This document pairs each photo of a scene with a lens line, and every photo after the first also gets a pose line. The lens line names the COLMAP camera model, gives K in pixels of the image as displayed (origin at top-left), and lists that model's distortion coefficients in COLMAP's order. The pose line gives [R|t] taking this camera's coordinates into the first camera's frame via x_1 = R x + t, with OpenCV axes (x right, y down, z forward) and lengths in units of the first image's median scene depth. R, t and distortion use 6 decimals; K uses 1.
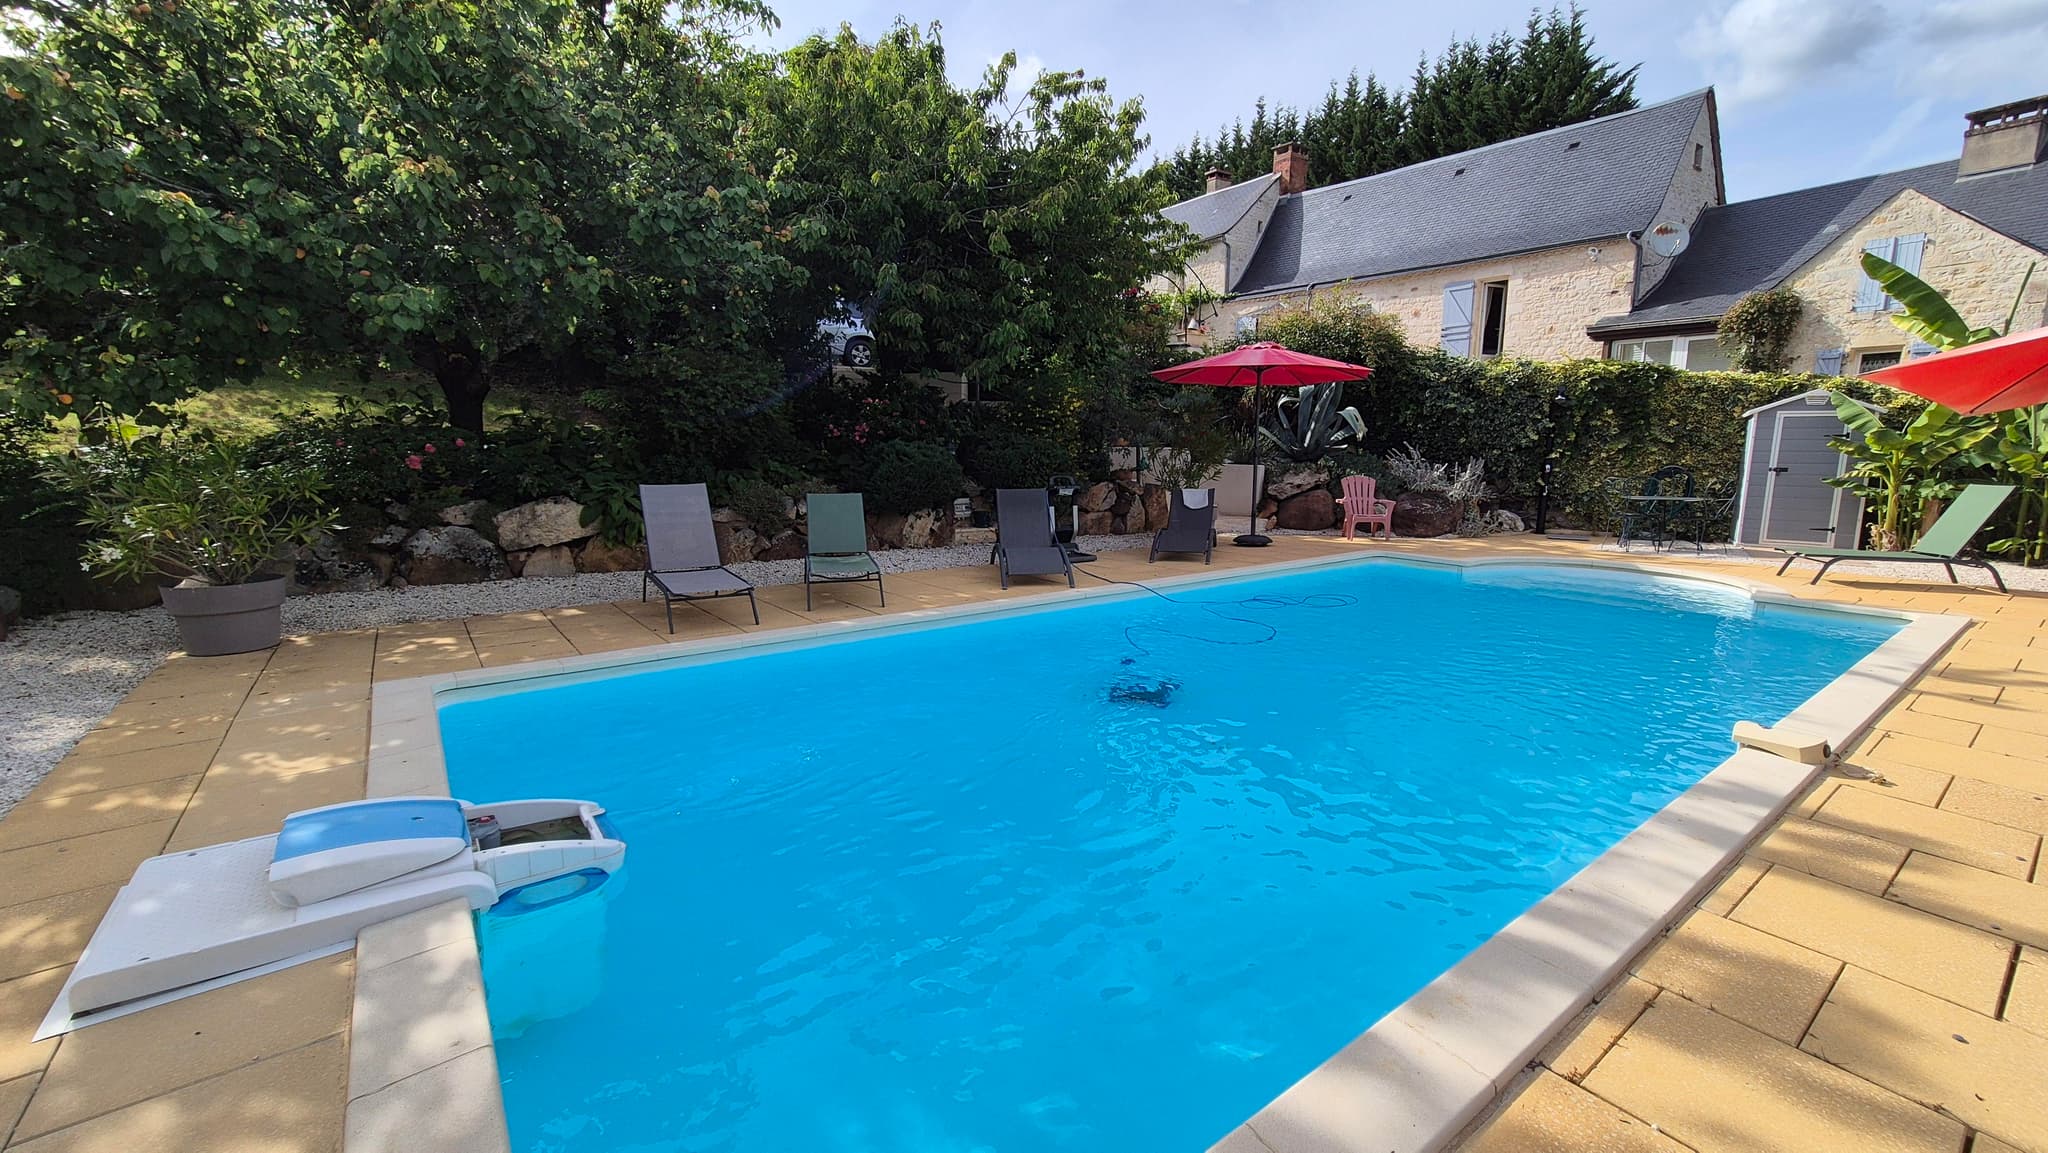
lens RADIAL K [[840.1, 0, 1049.6], [0, 840.1, 576.7], [0, 0, 1]] dist [0.000256, -0.000007]
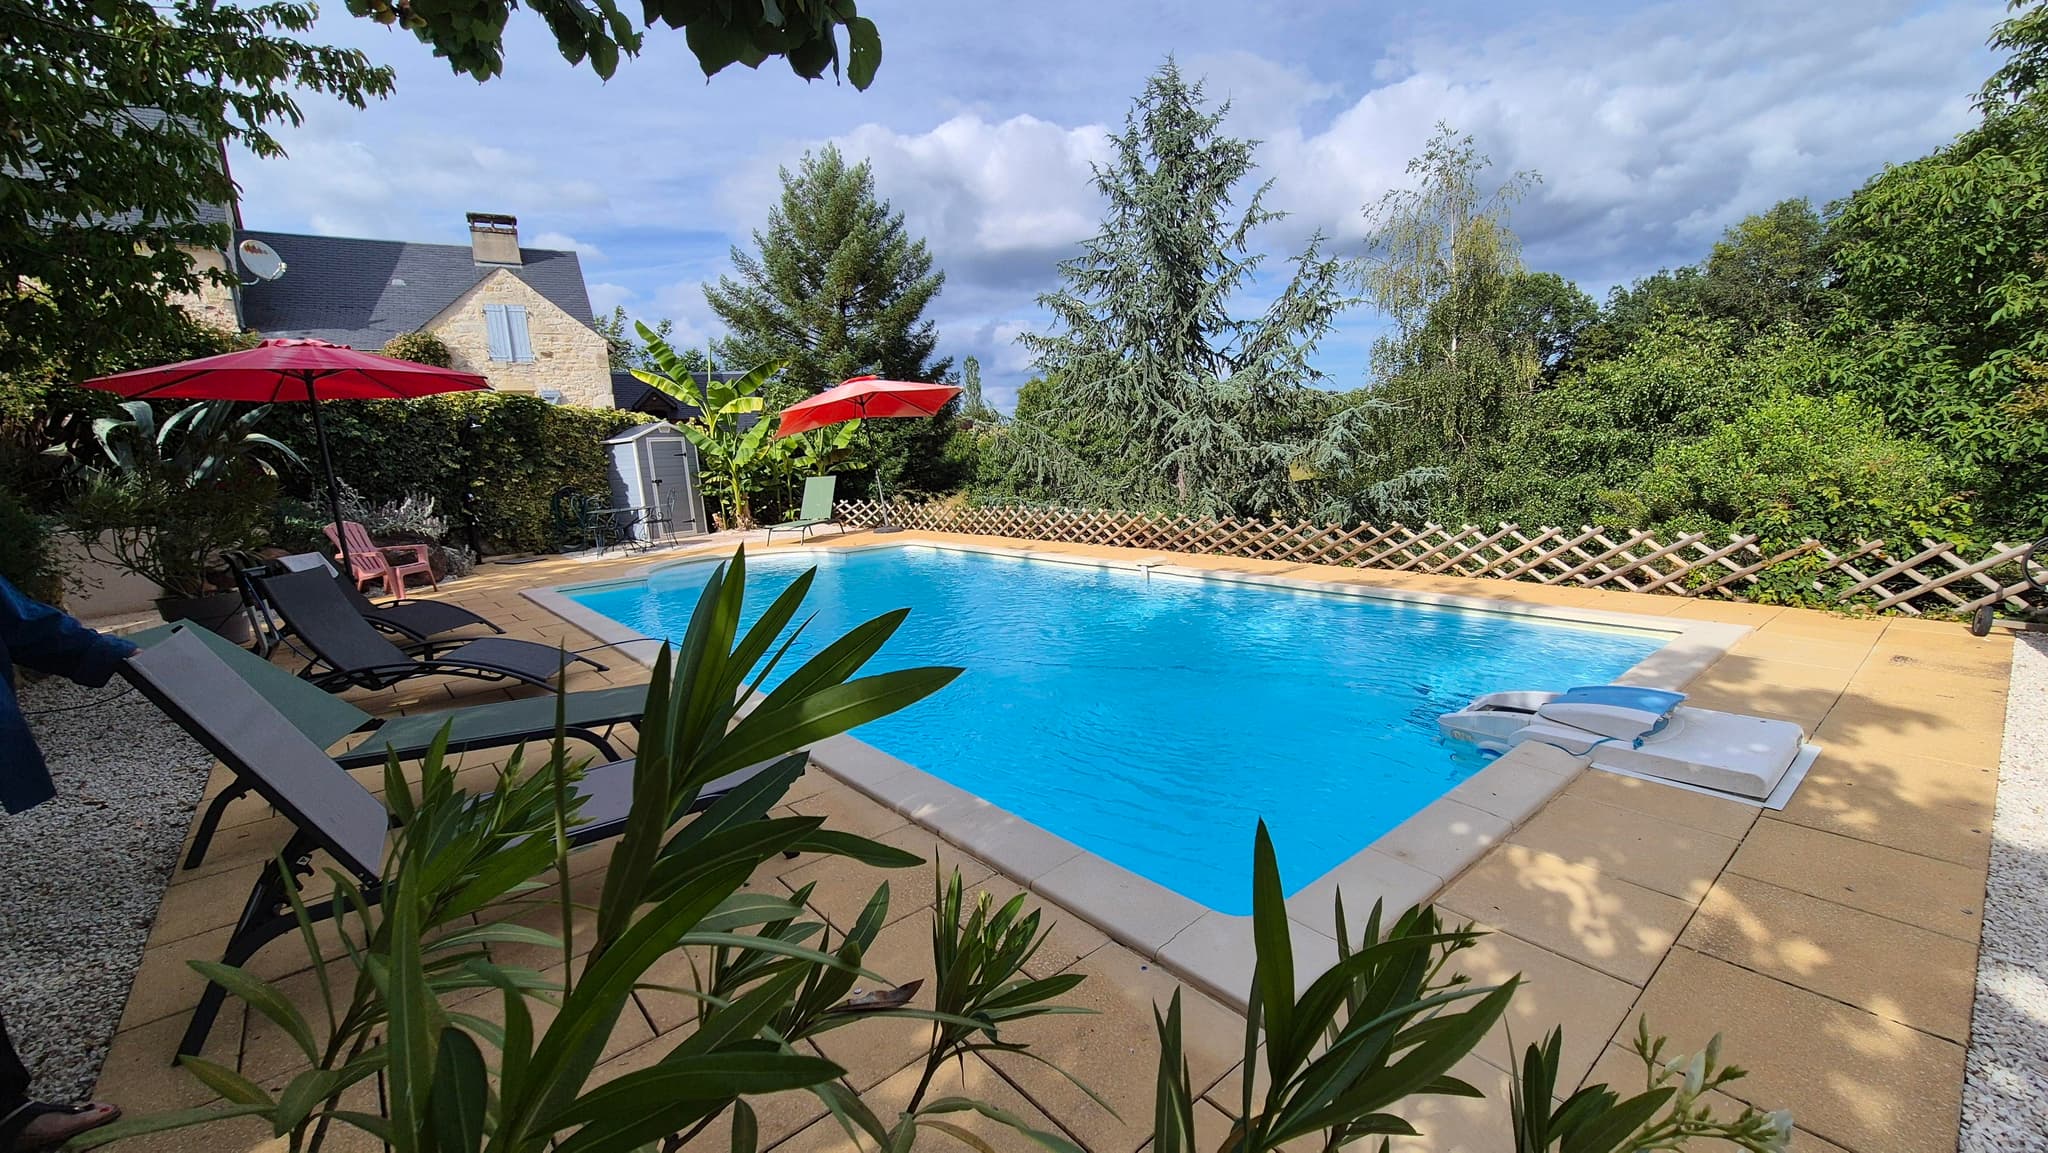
lens RADIAL K [[840.1, 0, 1049.6], [0, 840.1, 576.7], [0, 0, 1]] dist [0.000256, -0.000007]
pose [[-0.057332, -0.159367, 0.985553, -1.480322], [0.207391, 0.963741, 0.167905, -0.225495], [-0.976577, 0.214021, -0.022202, 1.342162]]
